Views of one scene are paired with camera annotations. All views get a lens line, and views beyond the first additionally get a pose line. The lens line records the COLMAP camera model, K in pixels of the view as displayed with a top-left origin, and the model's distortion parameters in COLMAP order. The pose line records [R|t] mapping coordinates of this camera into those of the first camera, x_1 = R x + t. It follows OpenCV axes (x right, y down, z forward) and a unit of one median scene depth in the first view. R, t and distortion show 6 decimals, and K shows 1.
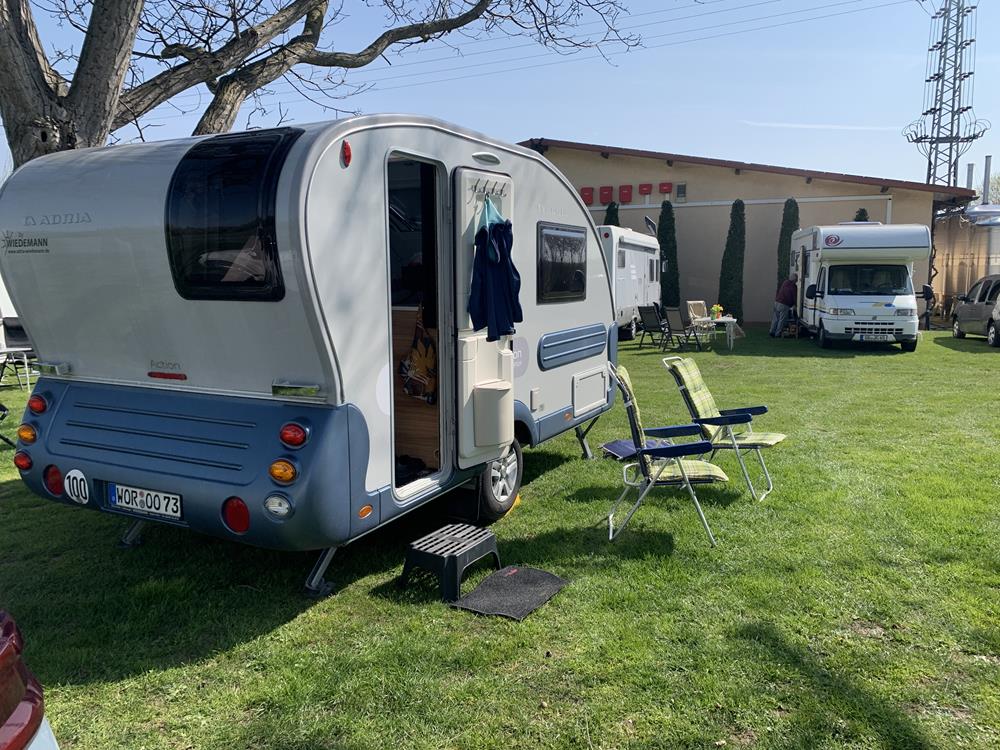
lens RADIAL K [[770.6, 0, 491.7], [0, 770.6, 370.7], [0, 0, 1]] dist [0.023163, -0.030606]
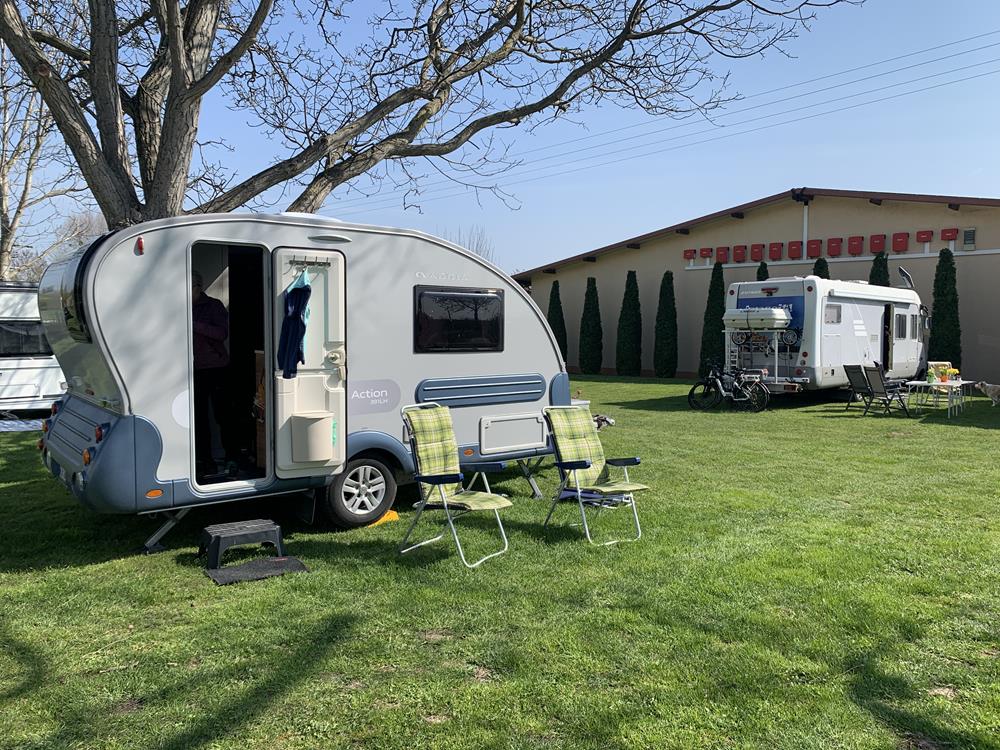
lens RADIAL K [[770.6, 0, 499.1], [0, 770.6, 373.9], [0, 0, 1]] dist [0.023163, -0.030606]
pose [[0.908701, 0.037077, -0.415797, 0.708013], [-0.063369, 0.996756, -0.049608, -0.004221], [0.412609, 0.071427, 0.908103, -0.029963]]
